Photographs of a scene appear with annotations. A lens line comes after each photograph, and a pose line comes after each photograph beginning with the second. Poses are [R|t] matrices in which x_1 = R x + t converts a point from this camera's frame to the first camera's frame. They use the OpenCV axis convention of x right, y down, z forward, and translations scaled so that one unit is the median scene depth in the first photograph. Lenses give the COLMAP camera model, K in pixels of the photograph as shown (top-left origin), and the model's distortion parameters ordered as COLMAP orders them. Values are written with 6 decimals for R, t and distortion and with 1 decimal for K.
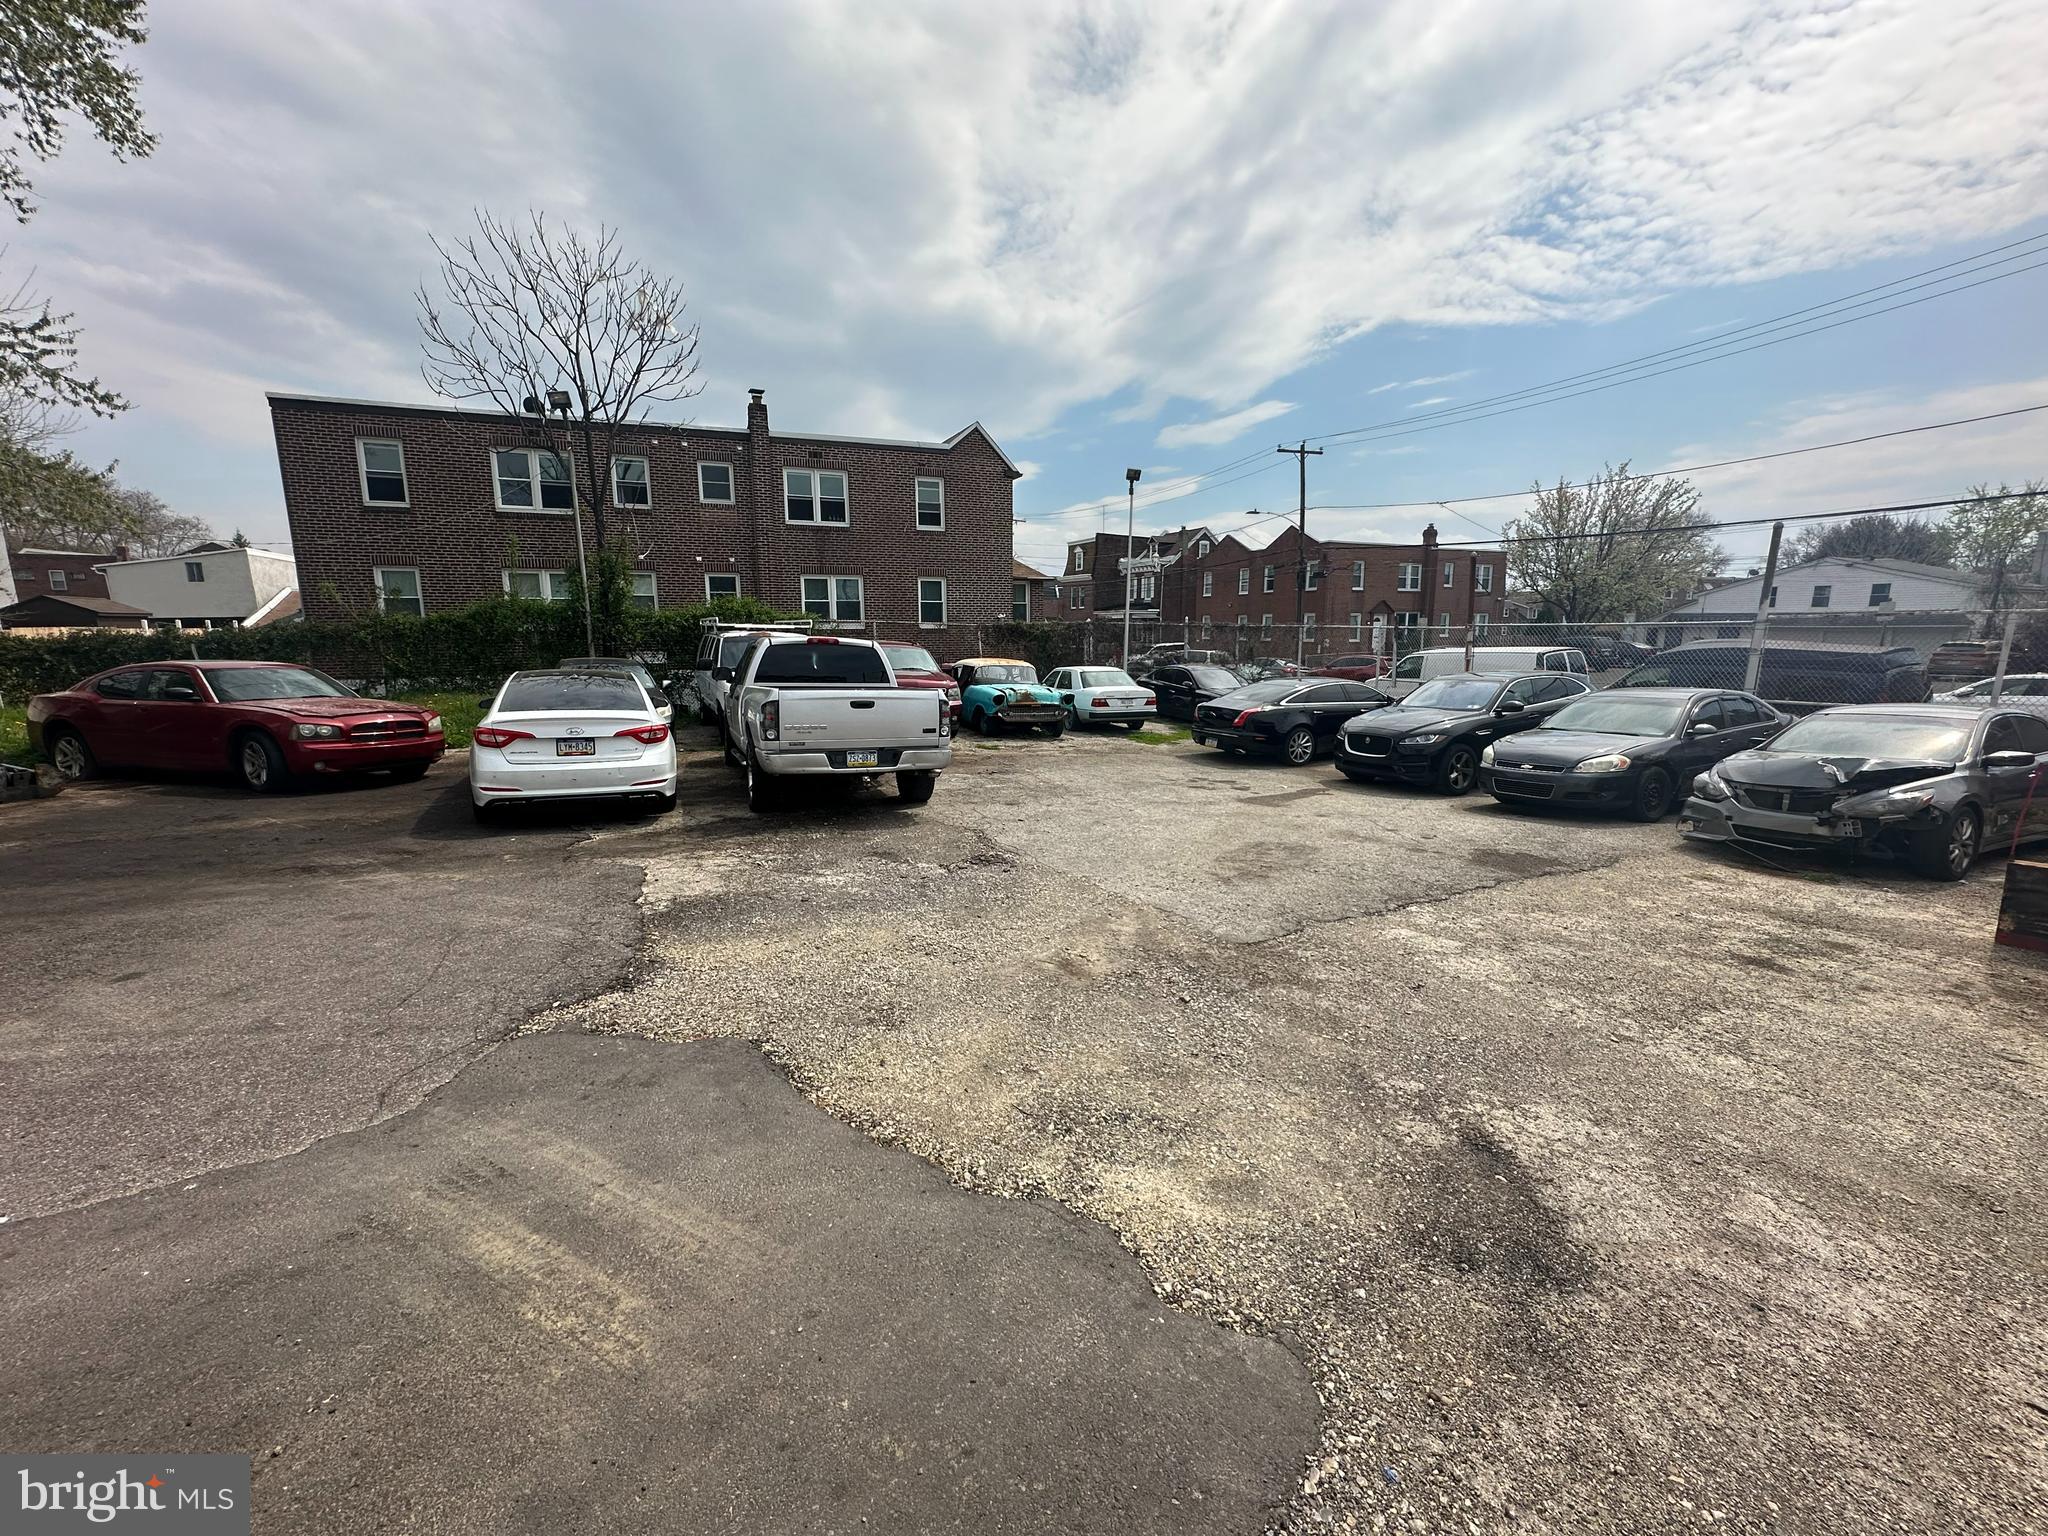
lens RADIAL K [[816.9, 0, 1024.7], [0, 816.9, 768.7], [0, 0, 1]] dist [-0.003366, 0.001019]
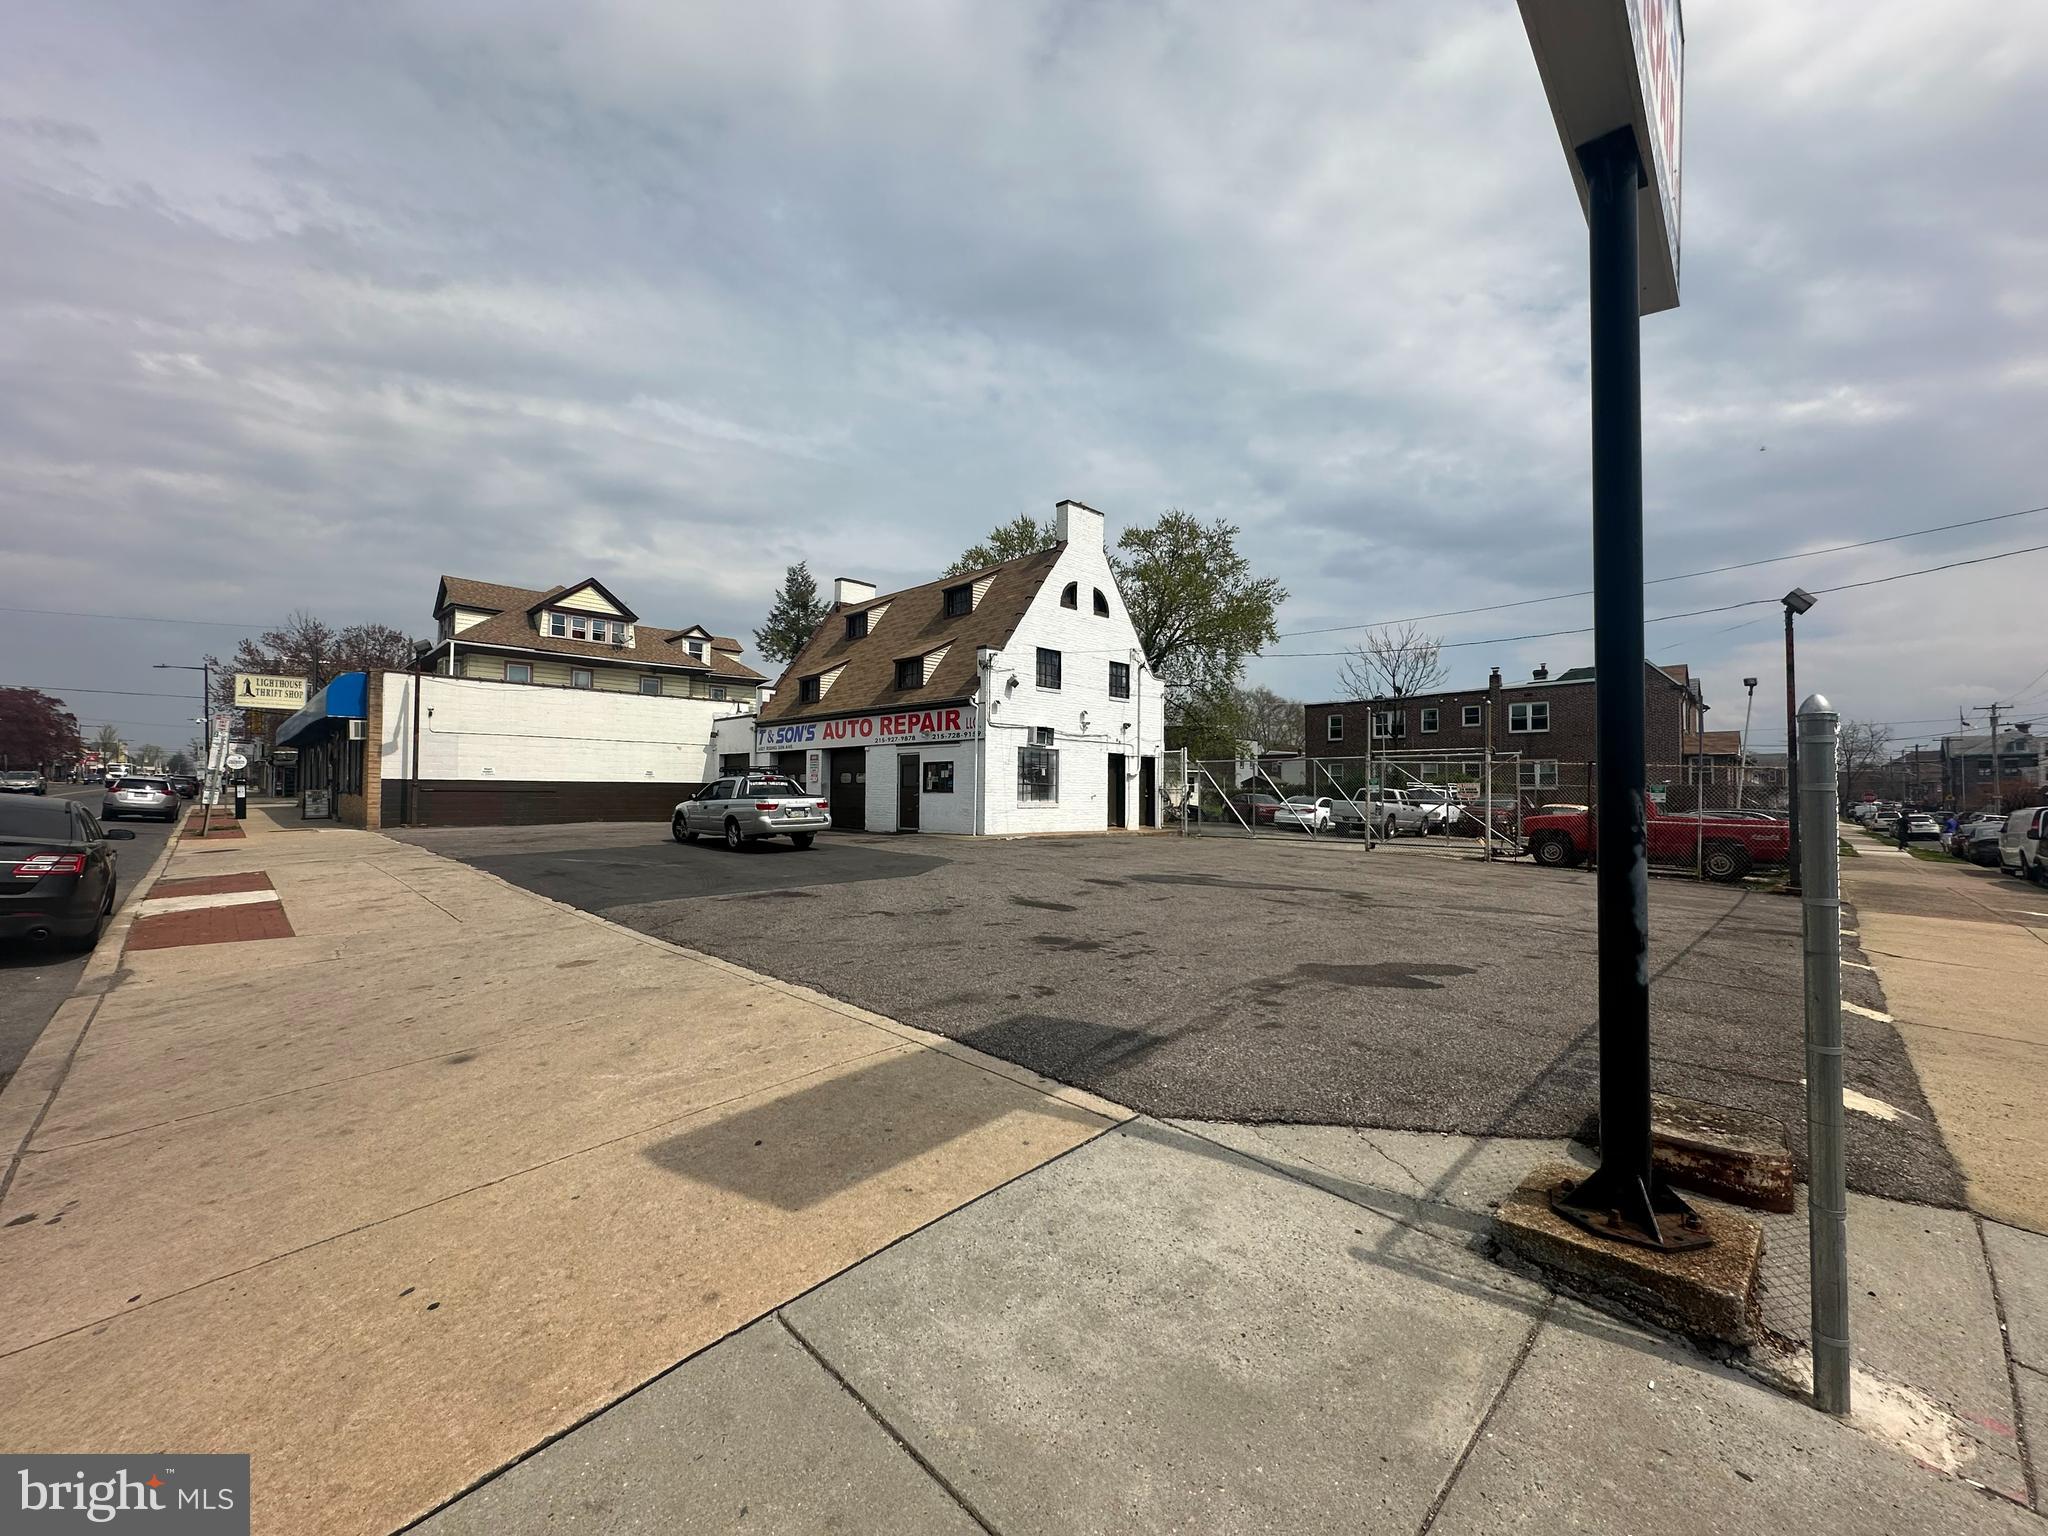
lens RADIAL K [[812.6, 0, 1016.7], [0, 812.6, 770.4], [0, 0, 1]] dist [0.000864, 0.000015]
pose [[0.364502, -0.021082, -0.930964, 2.437634], [-0.167441, 0.981965, -0.087796, 0.315730], [0.916025, 0.187884, 0.354399, -1.582280]]
